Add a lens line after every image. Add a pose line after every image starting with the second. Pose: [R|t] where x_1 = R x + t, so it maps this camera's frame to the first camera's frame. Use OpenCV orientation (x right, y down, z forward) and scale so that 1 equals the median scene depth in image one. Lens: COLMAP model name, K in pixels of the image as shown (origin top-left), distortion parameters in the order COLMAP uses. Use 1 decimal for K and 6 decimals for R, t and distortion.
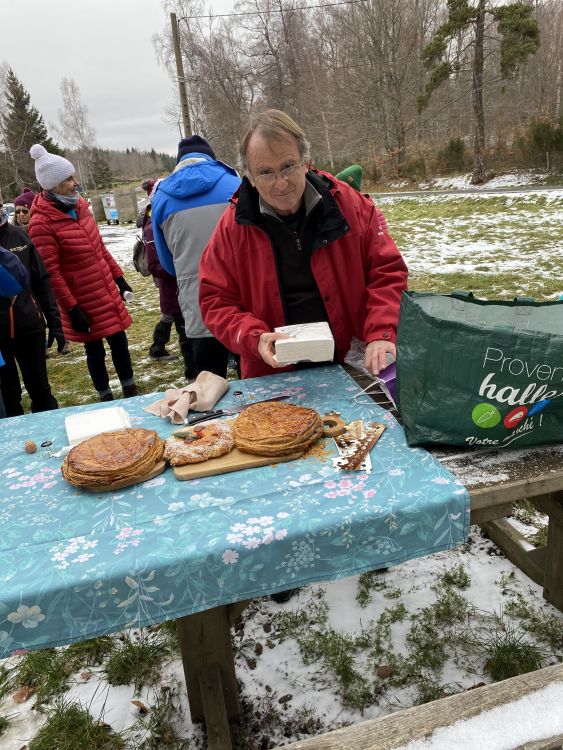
lens RADIAL K [[562.5, 0, 286.8], [0, 562.5, 374.9], [0, 0, 1]] dist [0.011812, -0.015242]
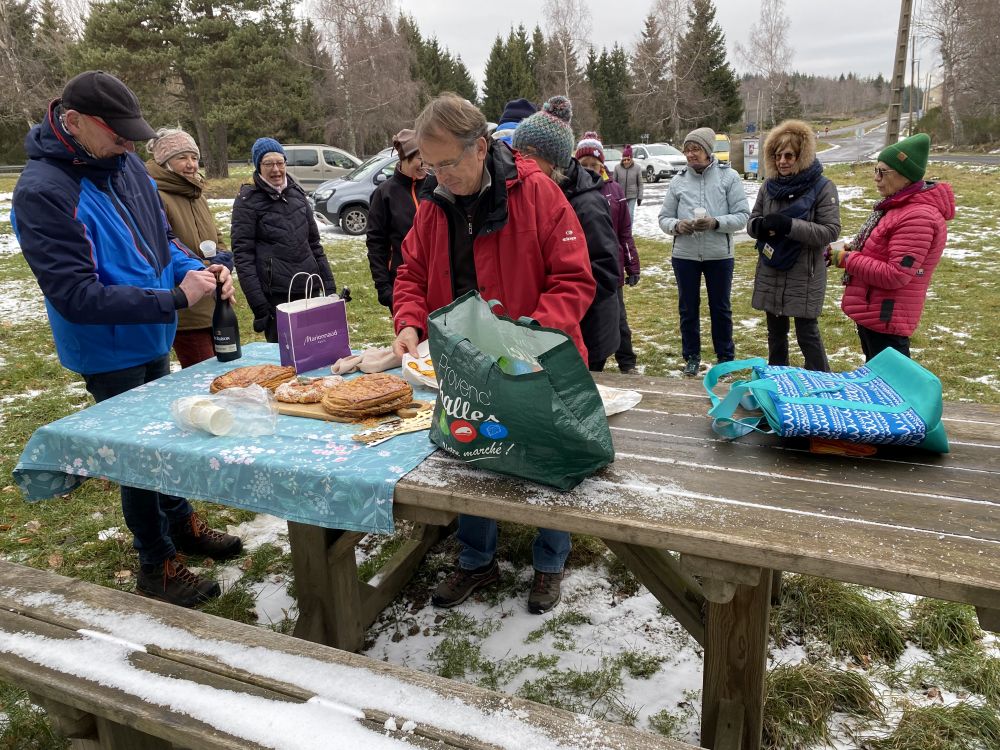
lens RADIAL K [[750.0, 0, 505.2], [0, 750.0, 372.8], [0, 0, 1]] dist [0.011812, -0.015242]
pose [[0.790650, 0.227685, -0.568360, 0.655409], [-0.229321, 0.970837, 0.069906, -0.071994], [0.567701, 0.075066, 0.819805, -0.018479]]
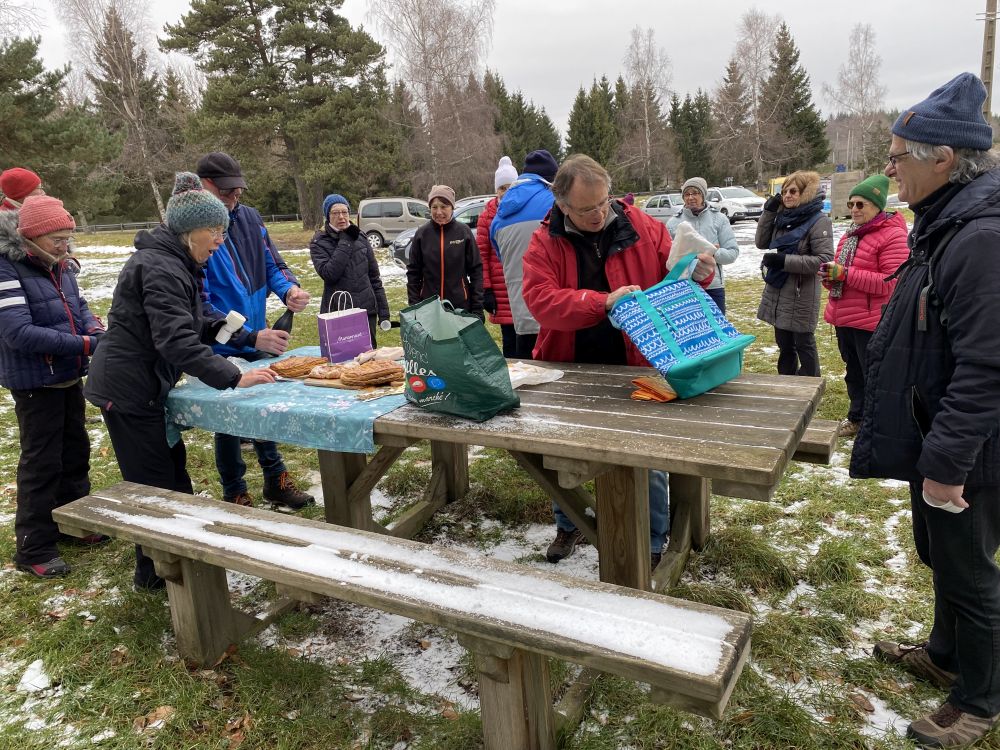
lens RADIAL K [[750.0, 0, 496.2], [0, 750.0, 375.8], [0, 0, 1]] dist [0.011812, -0.015242]
pose [[0.710095, 0.198436, -0.675565, 1.043392], [-0.229345, 0.972326, 0.044538, -0.043636], [0.665707, 0.123311, 0.735954, -0.172605]]
